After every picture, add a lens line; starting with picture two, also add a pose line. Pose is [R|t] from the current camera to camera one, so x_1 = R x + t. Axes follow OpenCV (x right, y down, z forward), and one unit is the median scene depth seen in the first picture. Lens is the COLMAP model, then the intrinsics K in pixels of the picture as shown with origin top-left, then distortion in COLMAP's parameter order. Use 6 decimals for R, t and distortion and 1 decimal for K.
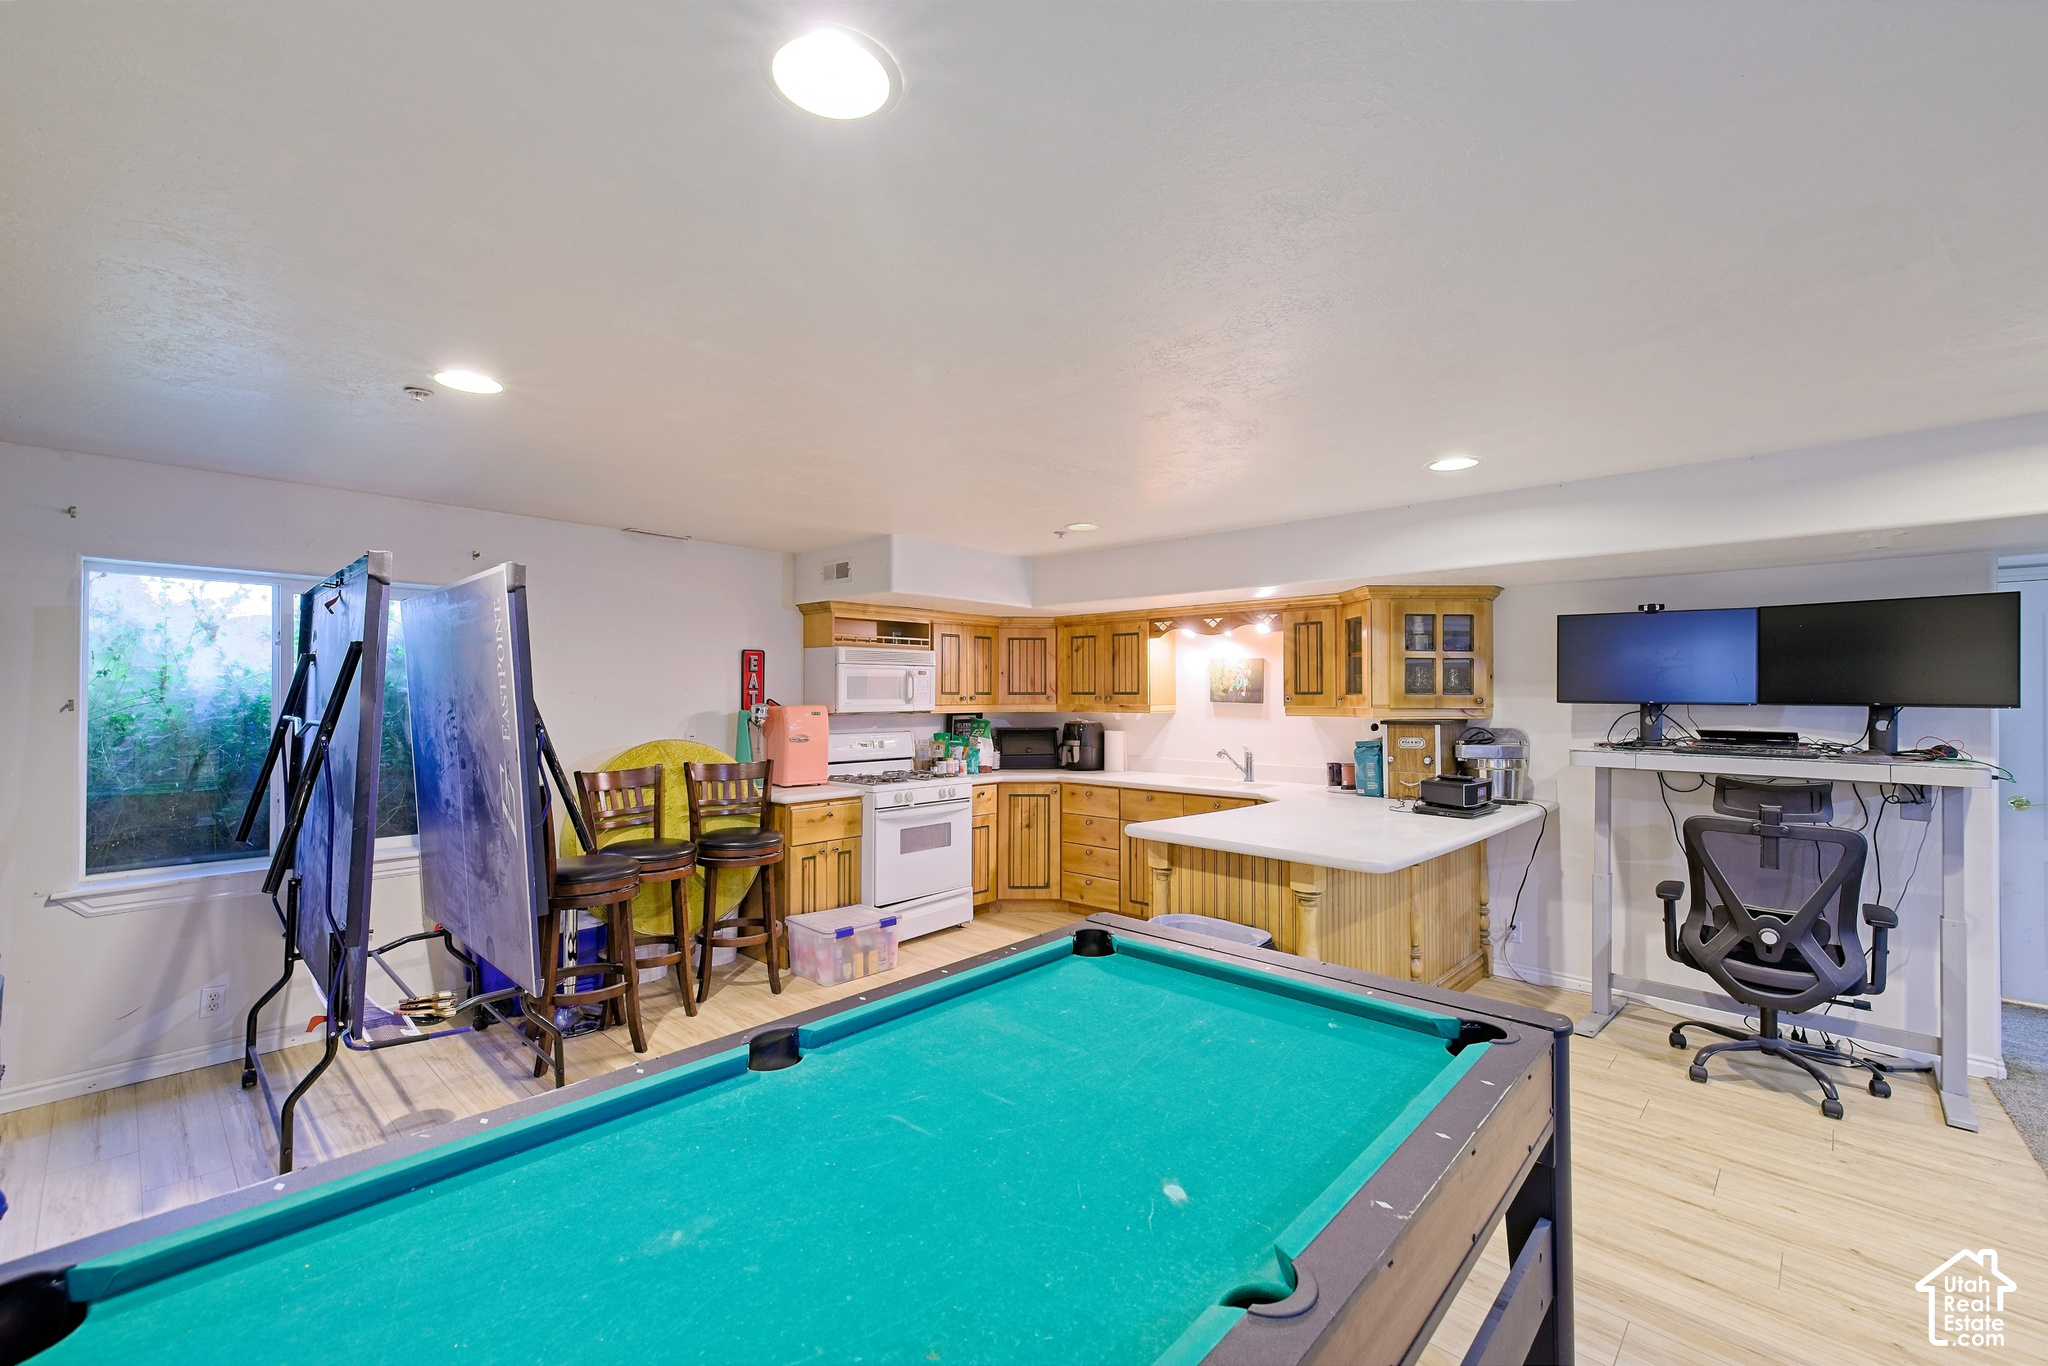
lens RADIAL K [[860.4, 0, 1014.1], [0, 860.4, 686.8], [0, 0, 1]] dist [0.012514, -0.001320]
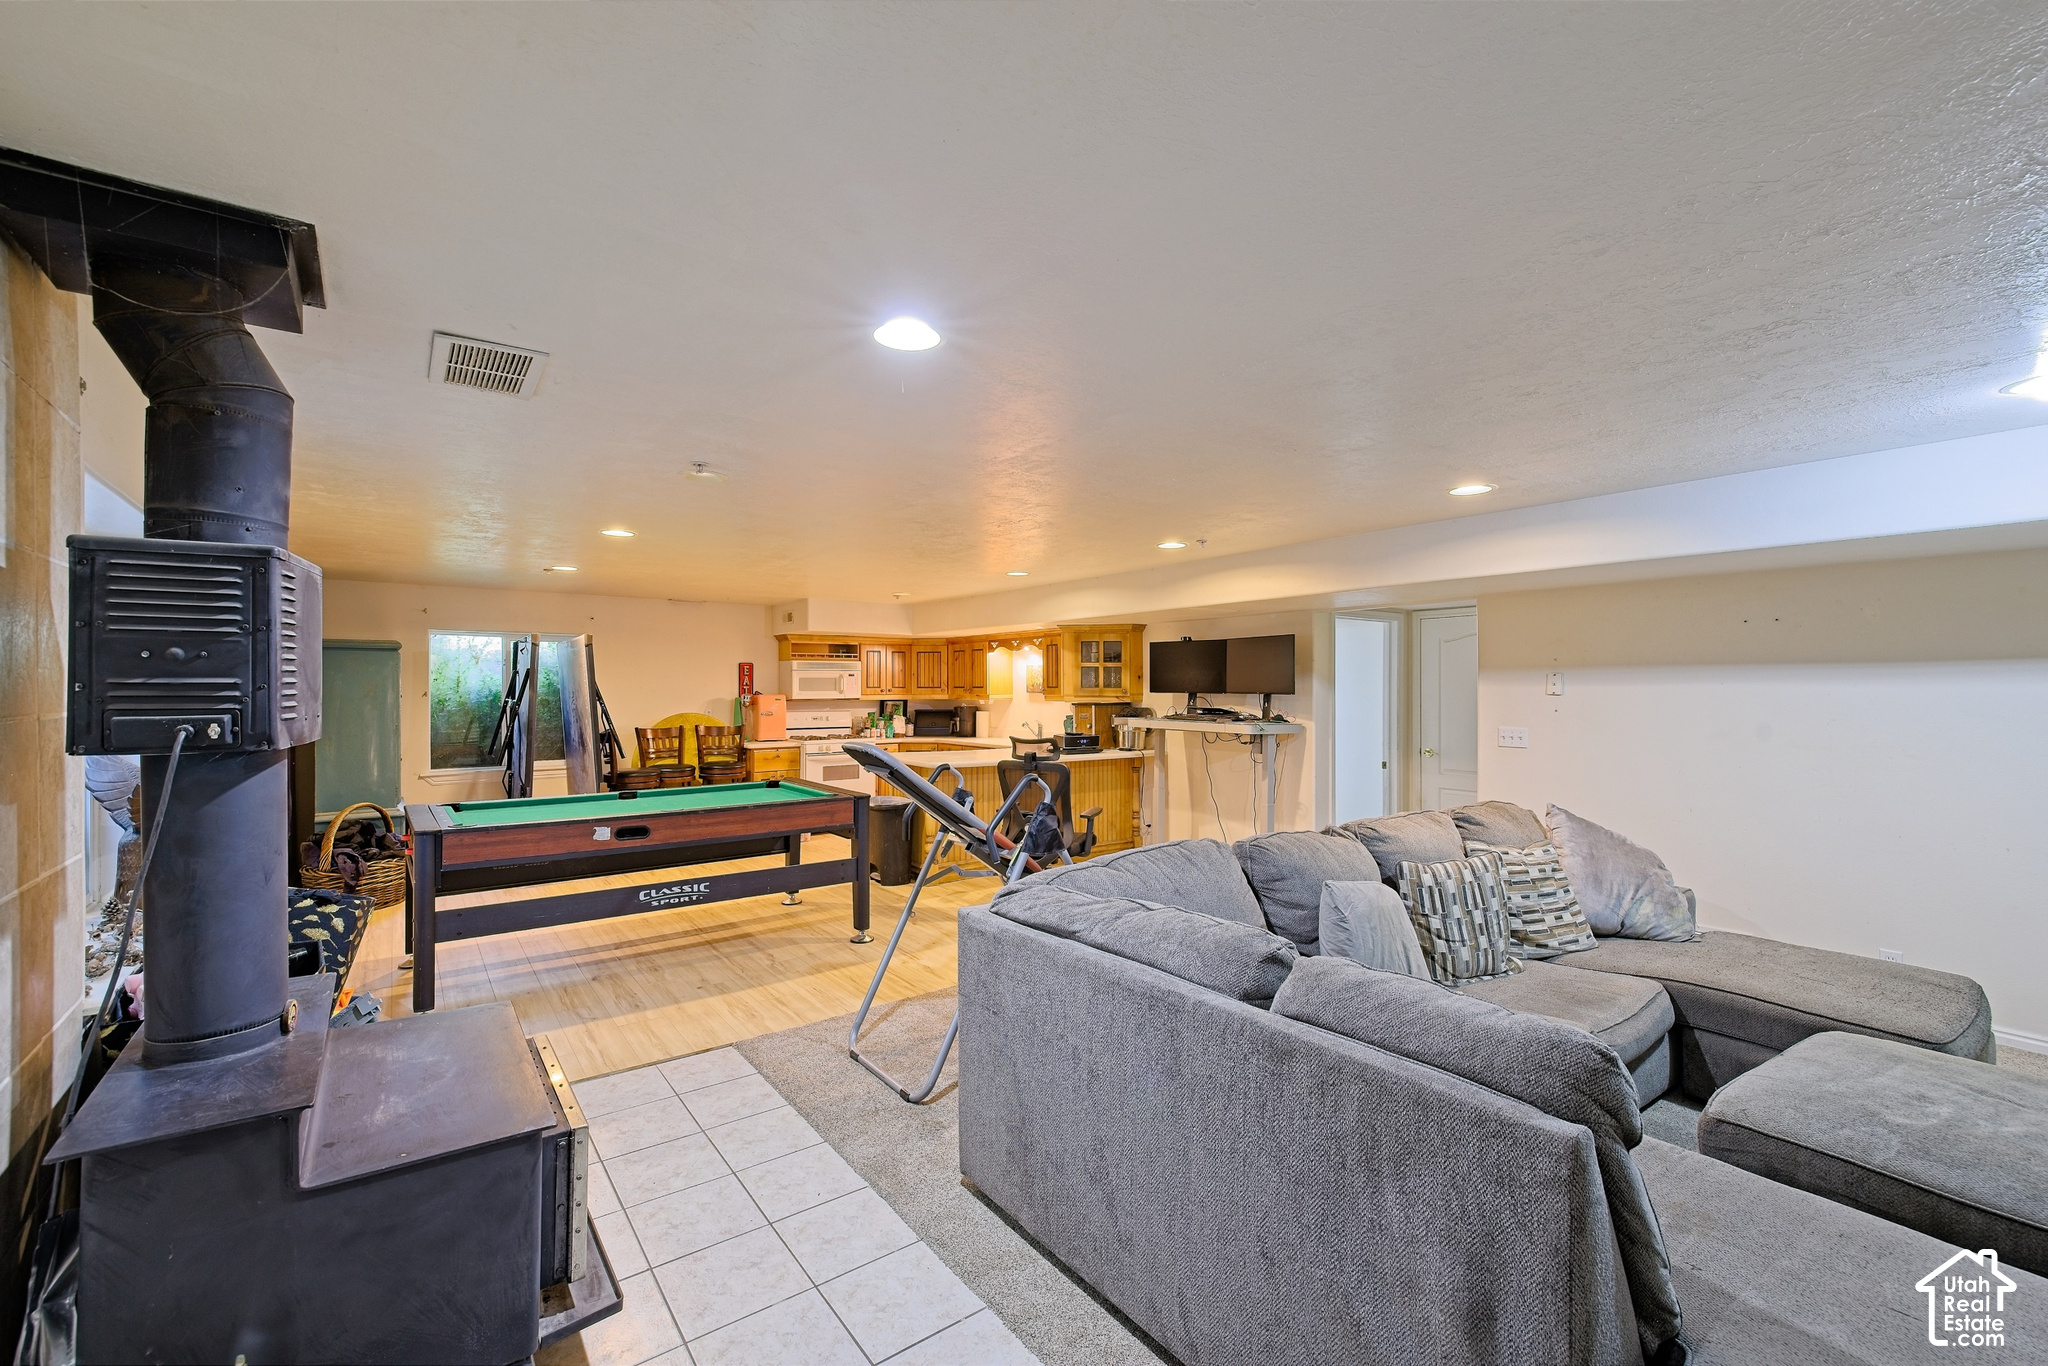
lens RADIAL K [[860.4, 0, 1014.1], [0, 860.4, 686.8], [0, 0, 1]] dist [0.012514, -0.001320]
pose [[0.983304, -0.002299, -0.181954, 0.583442], [0.003935, 0.999955, 0.008631, -0.008049], [0.181926, -0.009203, 0.983269, -0.651657]]
